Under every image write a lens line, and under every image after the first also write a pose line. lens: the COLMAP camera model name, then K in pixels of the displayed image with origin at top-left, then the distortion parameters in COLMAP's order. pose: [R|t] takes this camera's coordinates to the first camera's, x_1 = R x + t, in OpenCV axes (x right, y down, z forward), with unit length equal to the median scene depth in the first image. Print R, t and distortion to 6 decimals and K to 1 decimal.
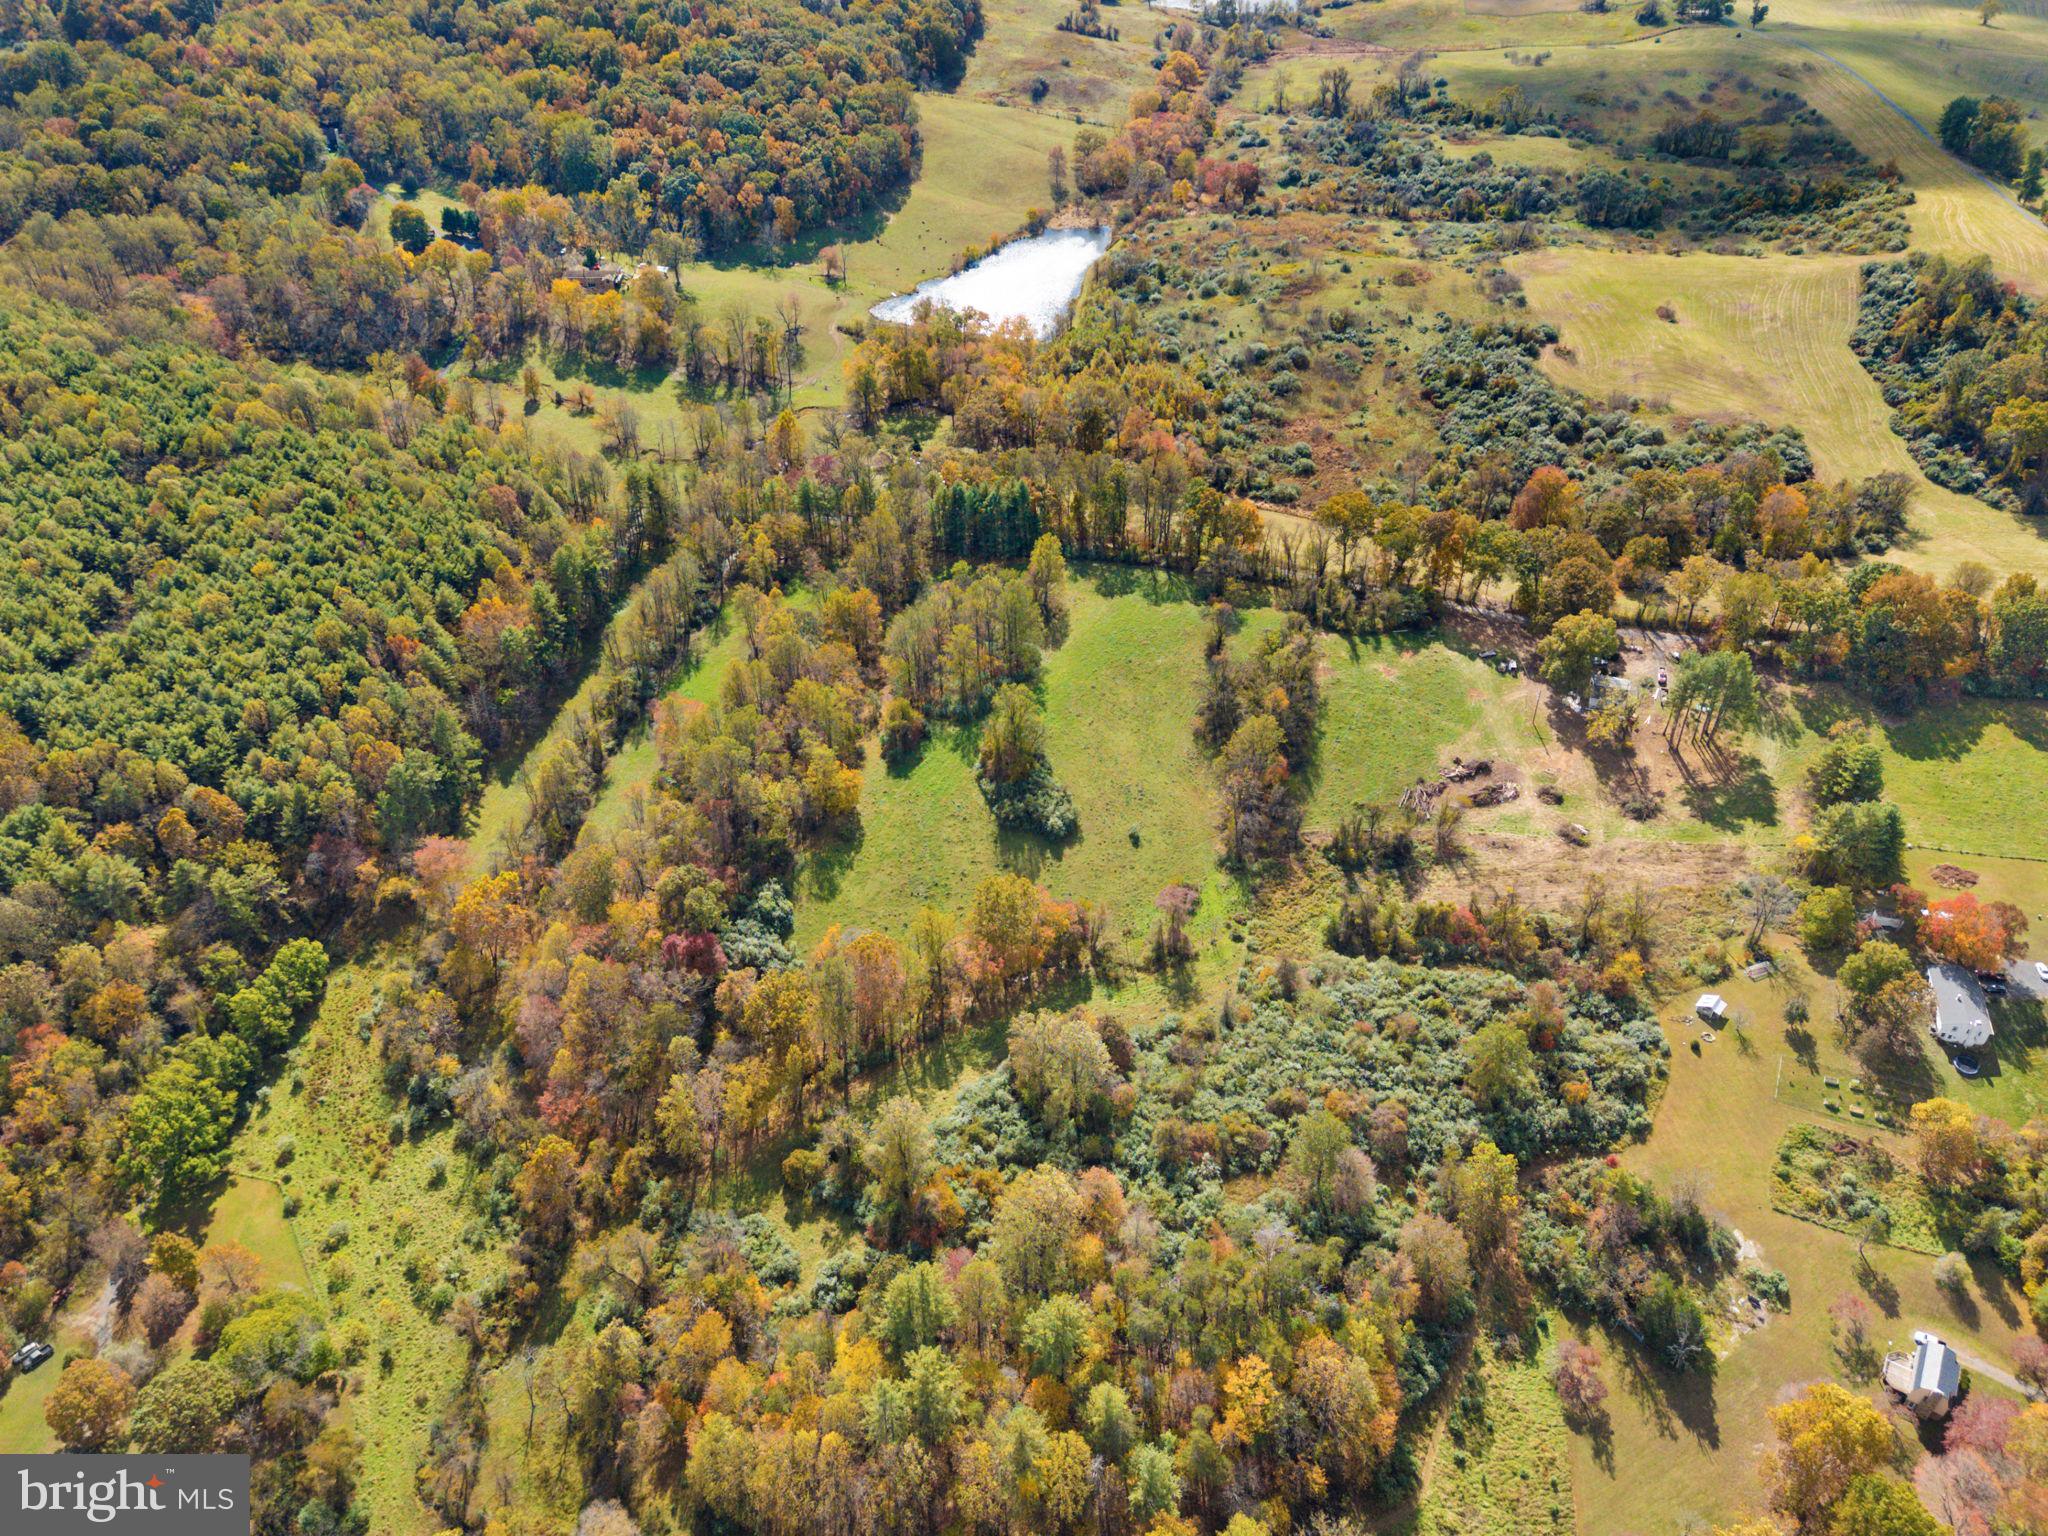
lens RADIAL K [[1500.5, 0, 1020.3], [0, 1500.5, 759.7], [0, 0, 1]] dist [0.073541, -0.074391]
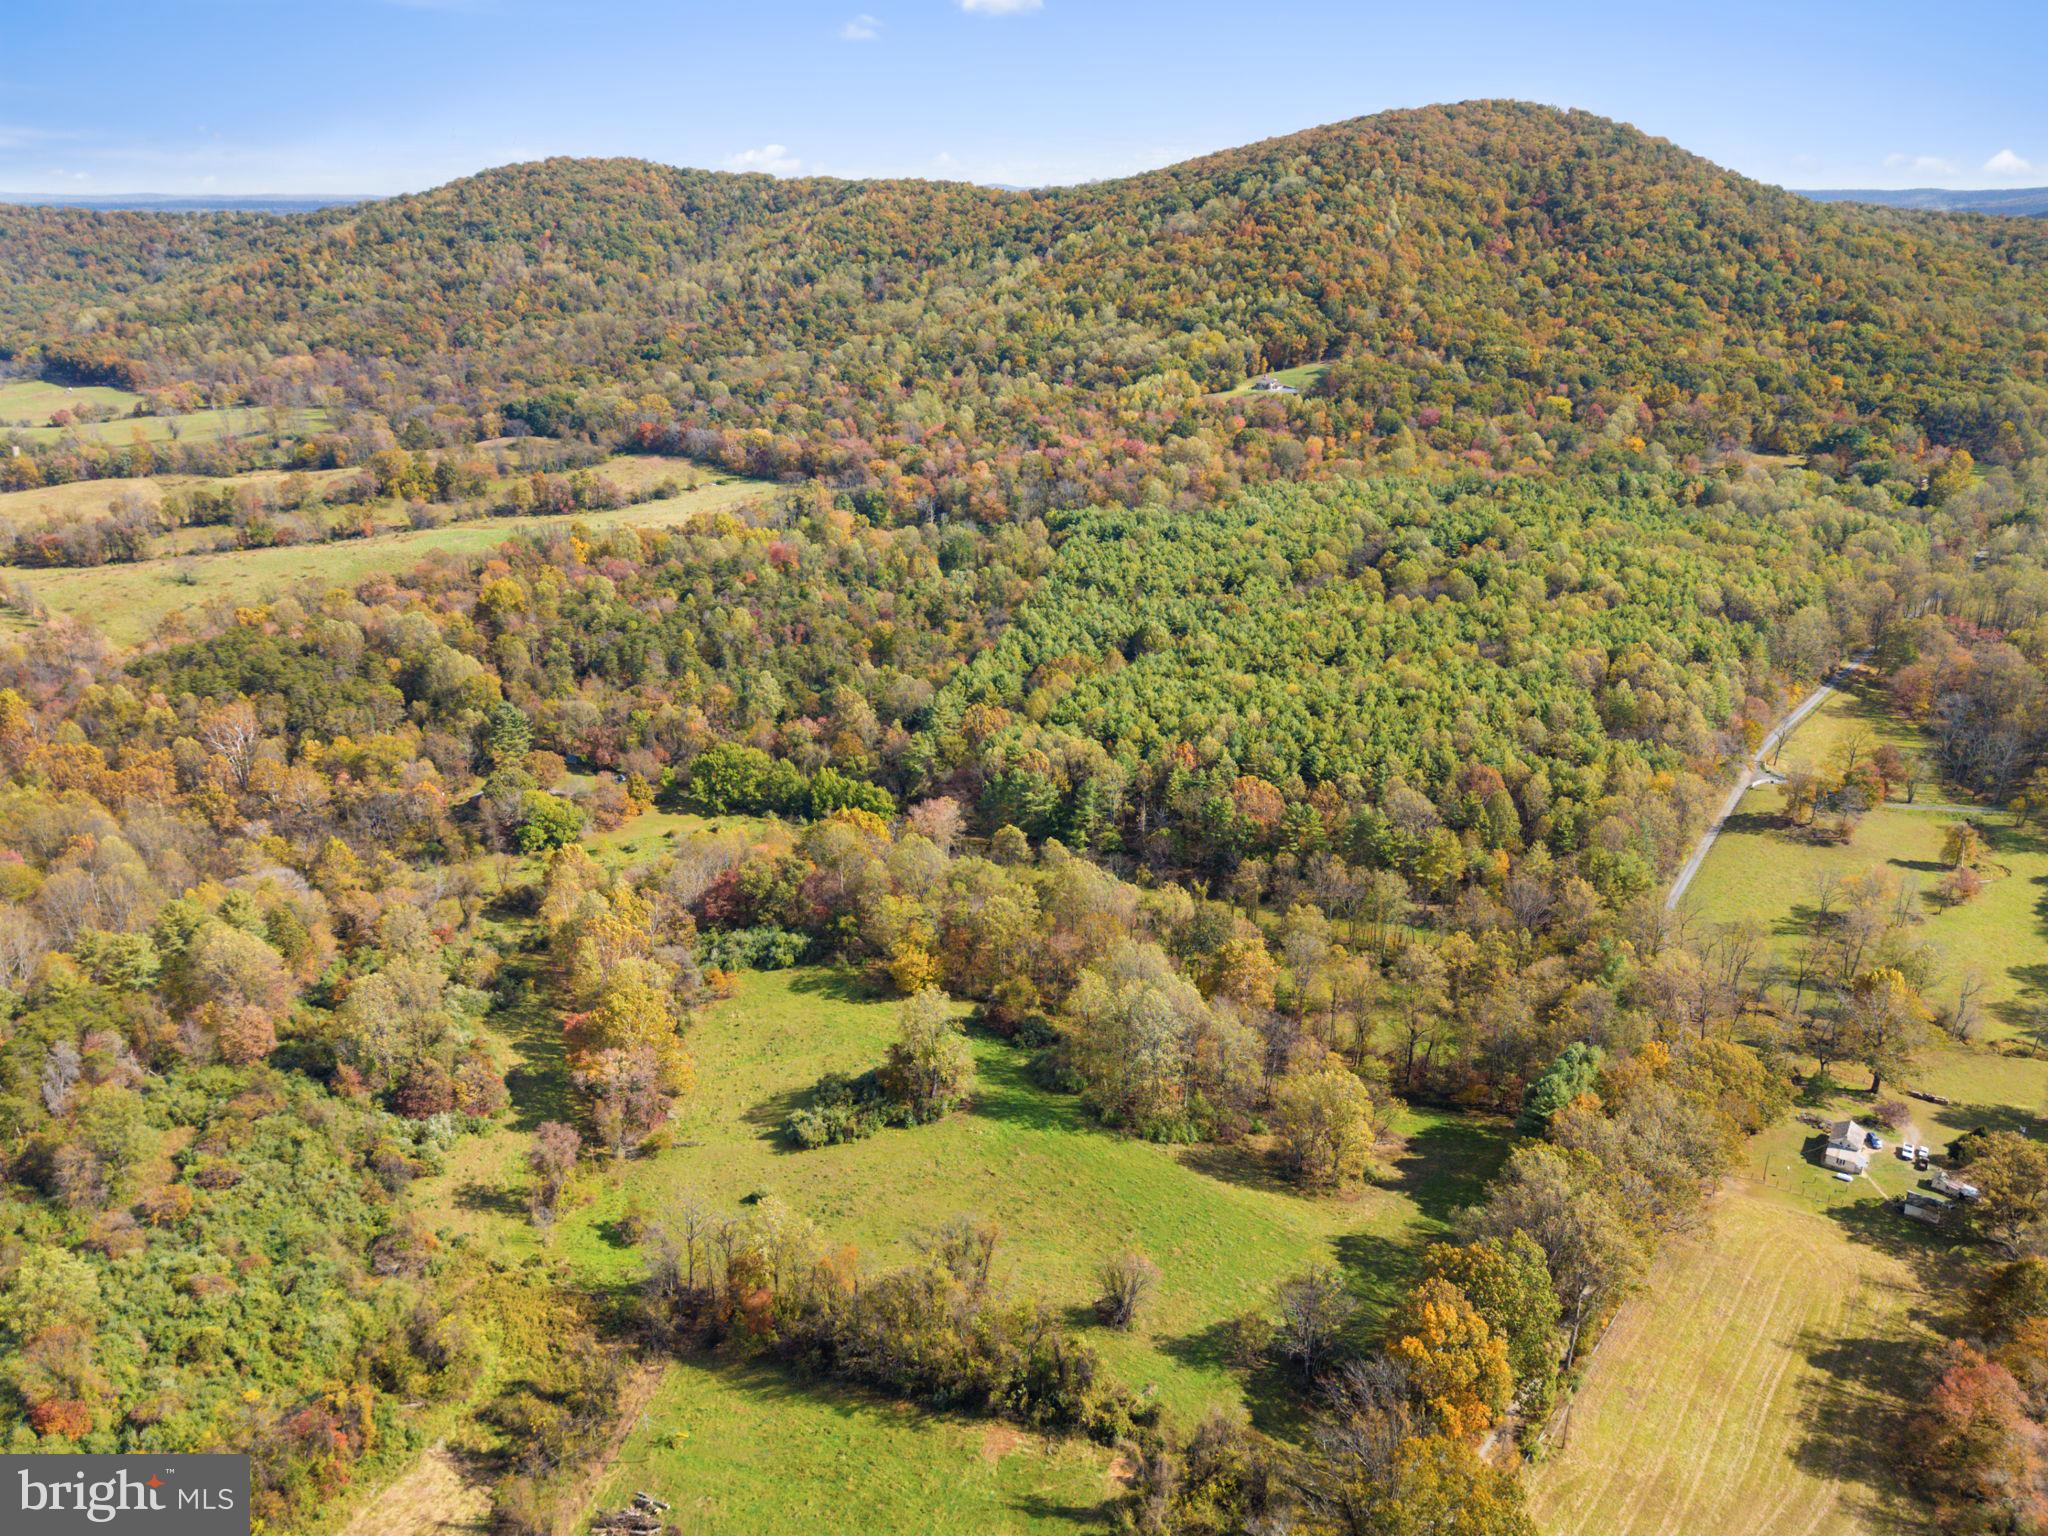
lens RADIAL K [[1500.5, 0, 1025.0], [0, 1500.5, 753.6], [0, 0, 1]] dist [0.073541, -0.074391]
pose [[-0.212078, 0.346511, -0.913758, 0.633120], [-0.600666, 0.691331, 0.401574, -0.462162], [0.770859, 0.634028, 0.061521, 0.894816]]
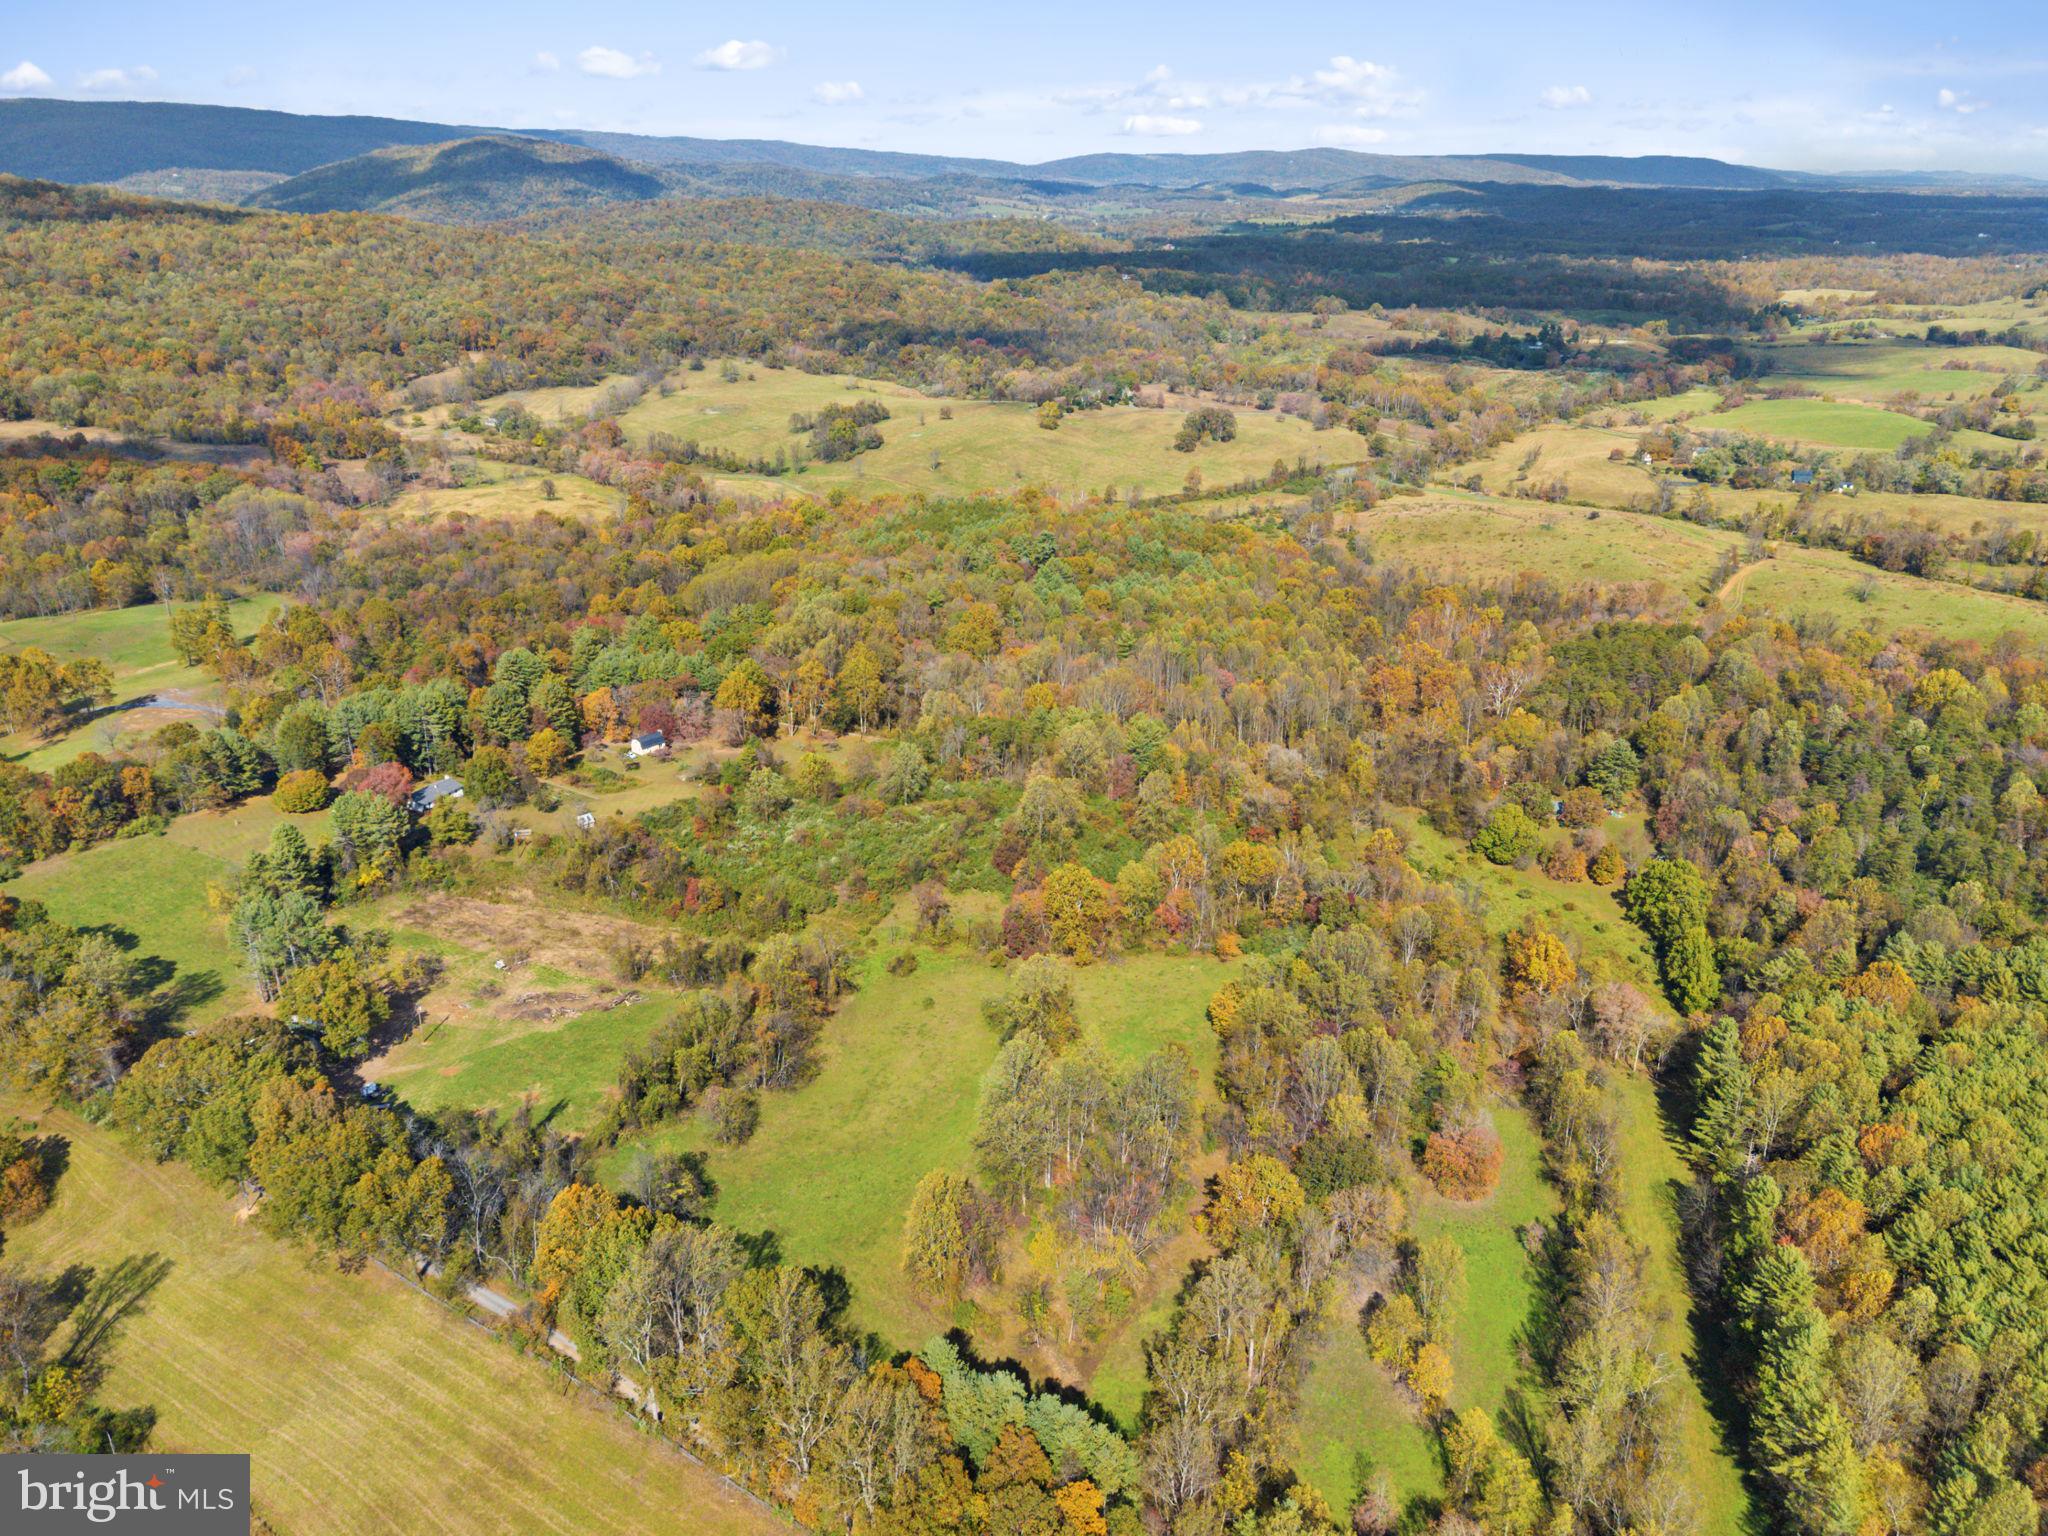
lens RADIAL K [[1500.5, 0, 1025.0], [0, 1500.5, 752.3], [0, 0, 1]] dist [0.073541, -0.074391]
pose [[-0.992726, -0.047252, 0.110739, -0.087165], [0.070921, 0.513764, 0.854995, -0.851874], [-0.097294, 0.856629, -0.506676, 1.319792]]
